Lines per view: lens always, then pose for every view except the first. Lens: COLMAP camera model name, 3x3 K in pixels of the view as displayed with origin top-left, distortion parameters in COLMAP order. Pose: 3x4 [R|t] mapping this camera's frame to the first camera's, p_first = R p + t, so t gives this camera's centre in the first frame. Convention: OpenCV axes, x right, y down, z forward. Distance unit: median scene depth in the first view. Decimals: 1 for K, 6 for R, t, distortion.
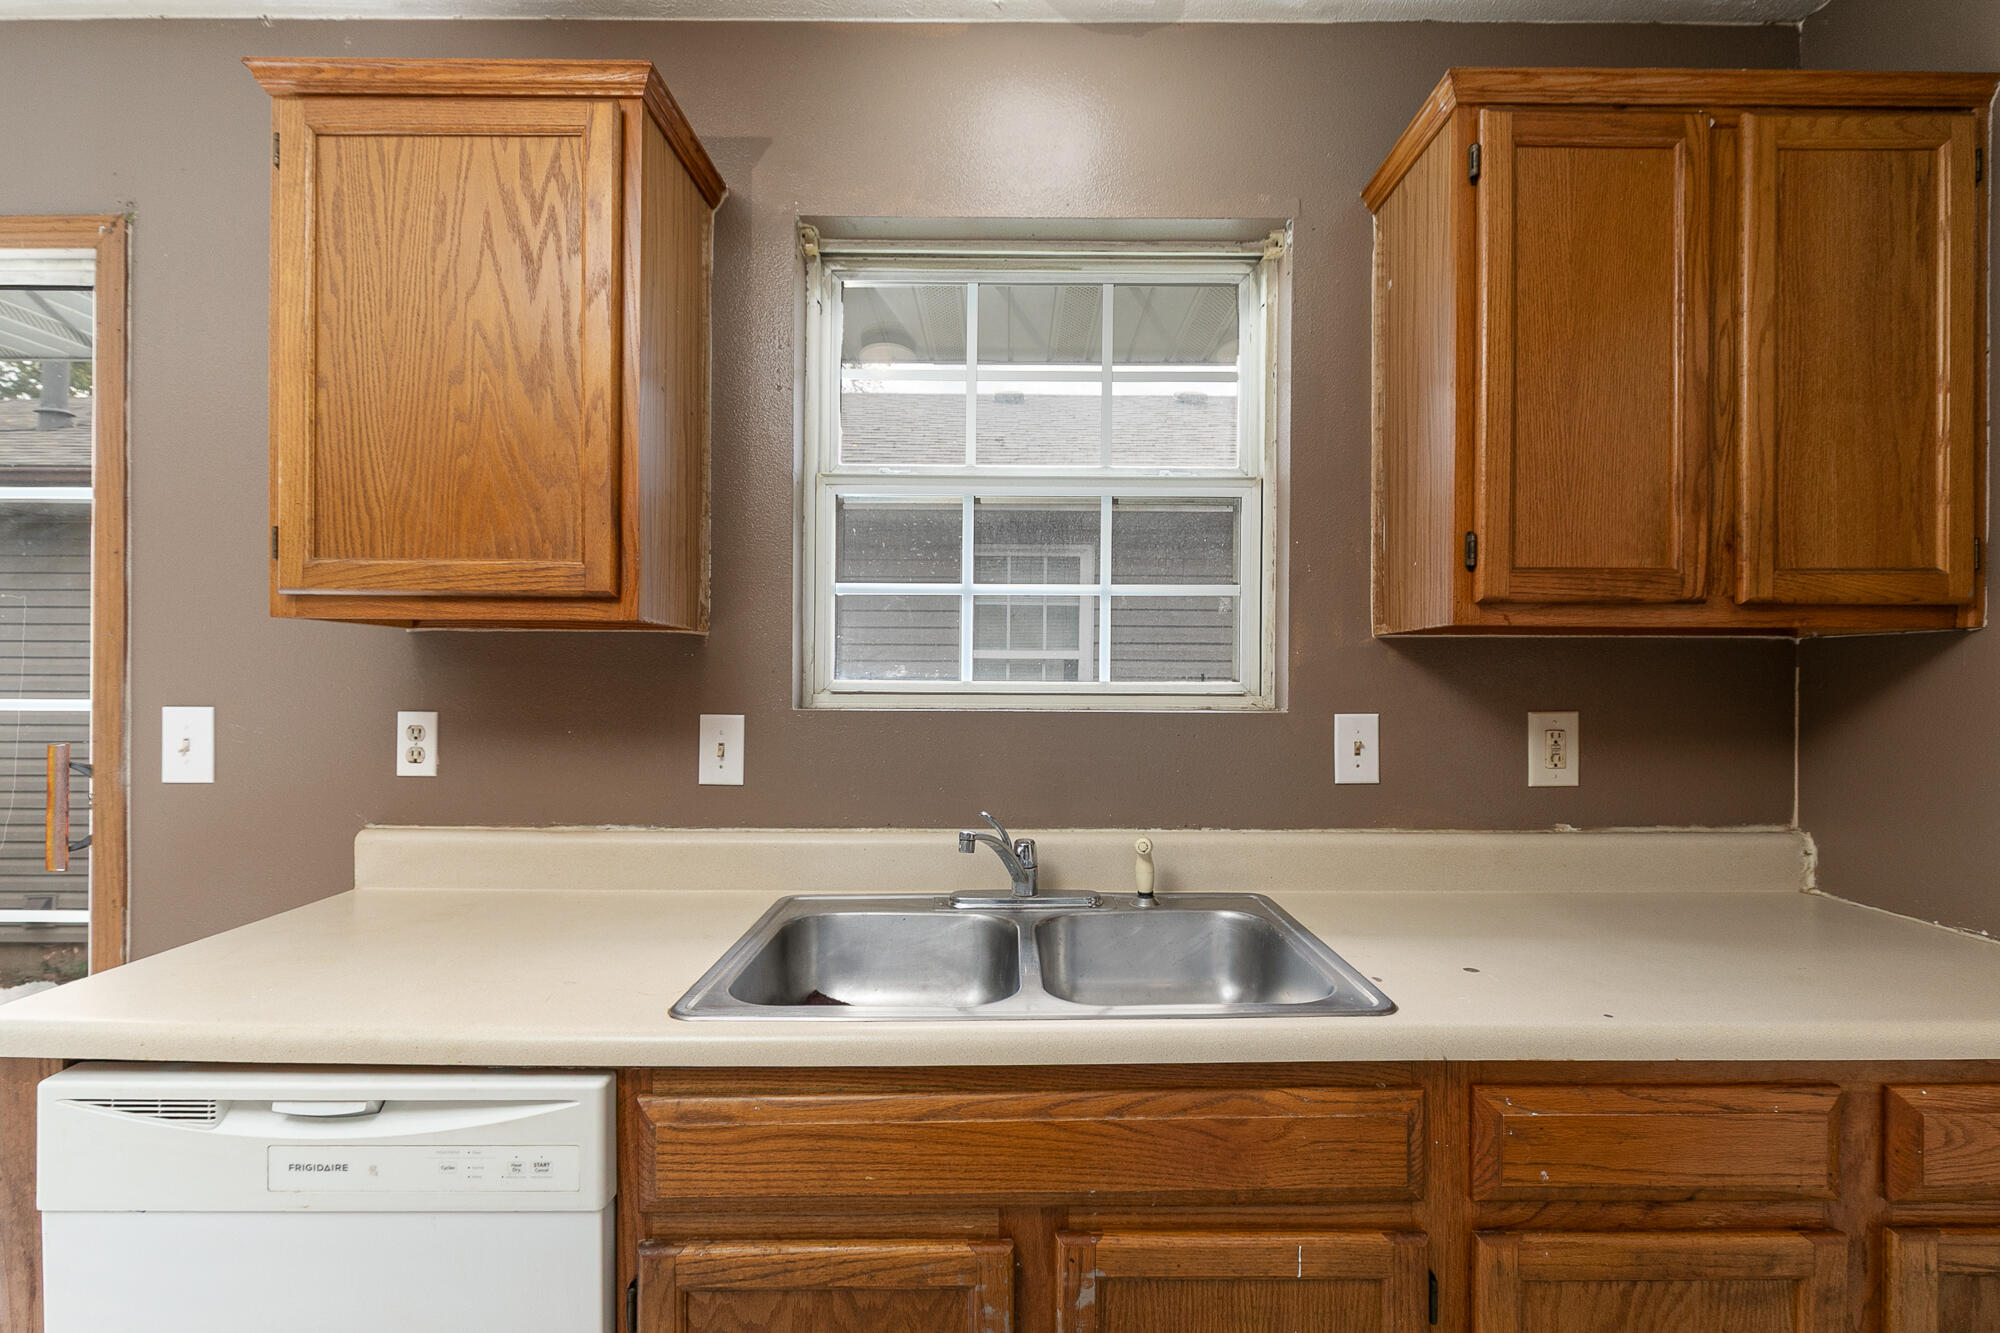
lens RADIAL K [[851.5, 0, 1010.0], [0, 851.5, 693.1], [0, 0, 1]] dist [-0.003687, -0.000686]
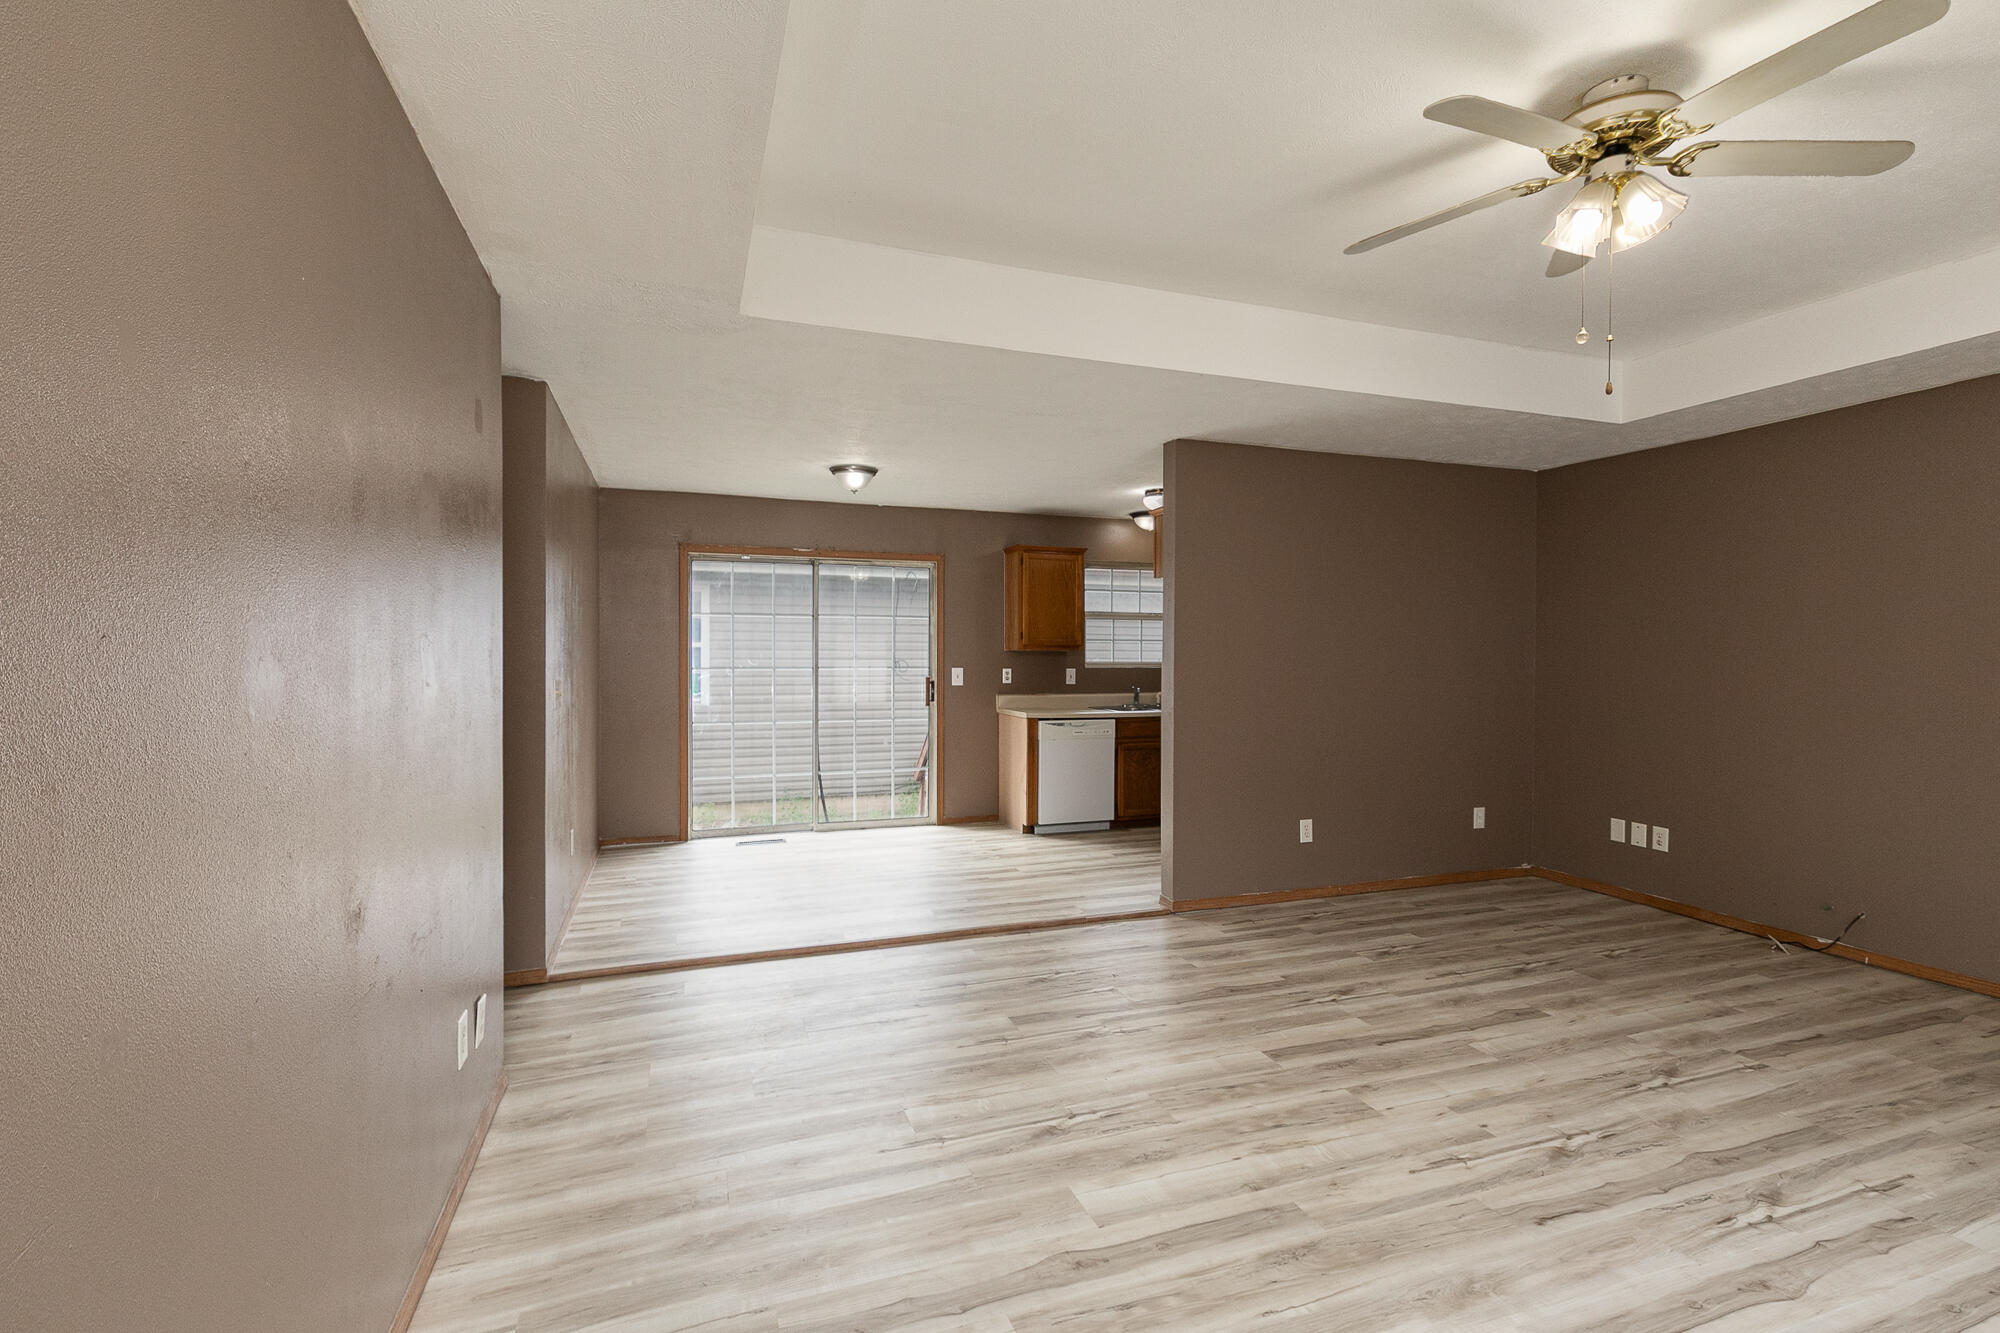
lens RADIAL K [[893.2, 0, 1000.0], [0, 893.2, 666.5], [0, 0, 1]] dist [0.001456, 0.000008]
pose [[0.948311, -0.006131, 0.317285, -2.196229], [0.007680, 0.999964, -0.003633, 0.026887], [-0.317251, 0.005882, 0.948323, -3.350409]]
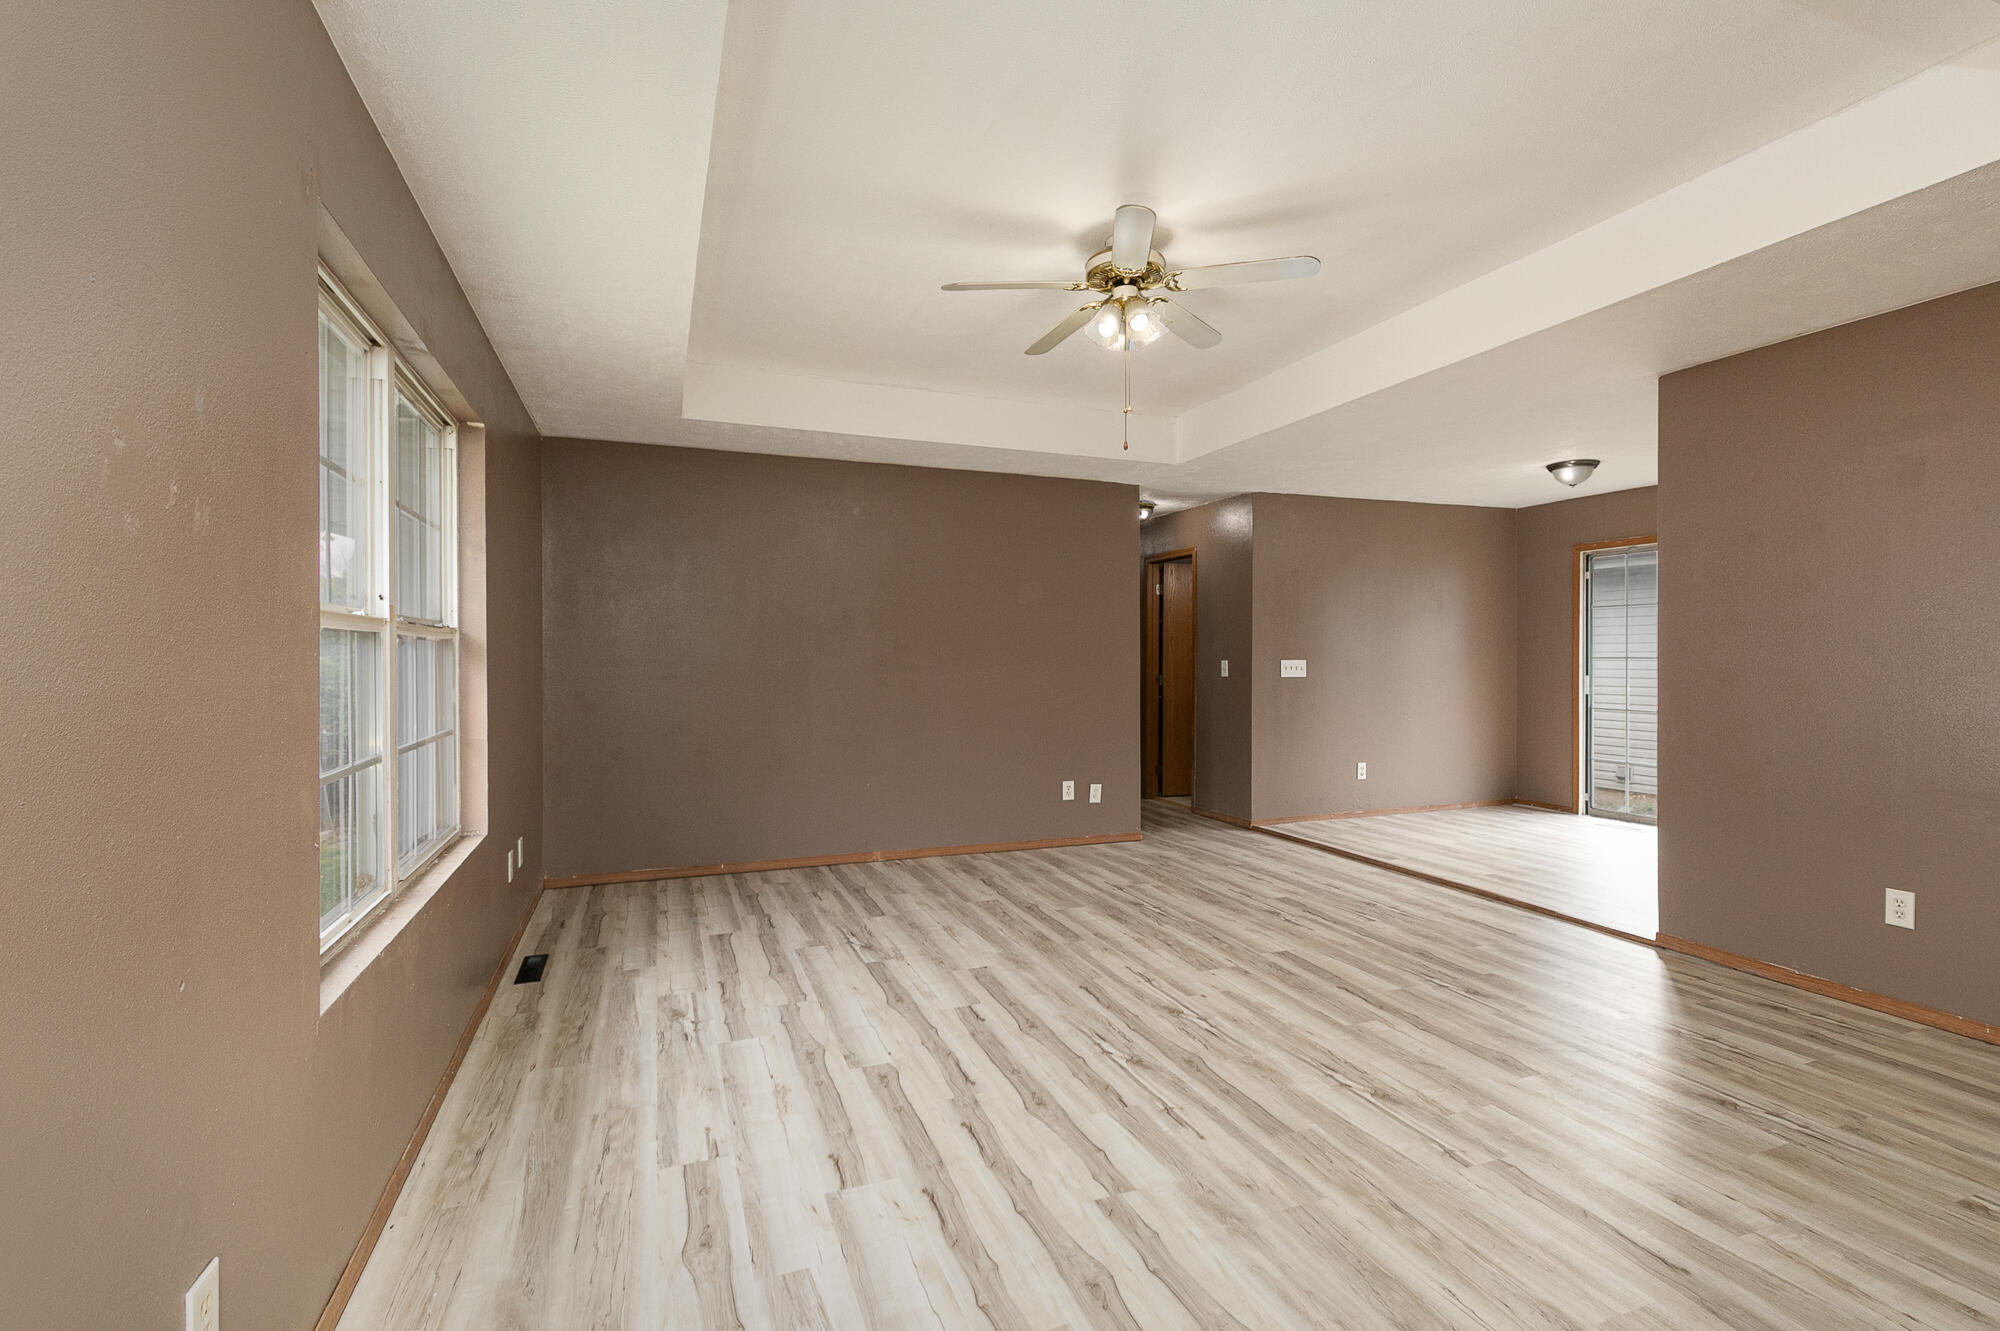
lens RADIAL K [[929.3, 0, 1030.8], [0, 929.3, 660.1], [0, 0, 1]] dist [0.001129, -0.000153]
pose [[0.355694, -0.000639, -0.934602, 1.099540], [-0.015255, 0.999863, -0.006489, 0.096238], [0.934478, 0.016565, 0.355636, -3.248445]]
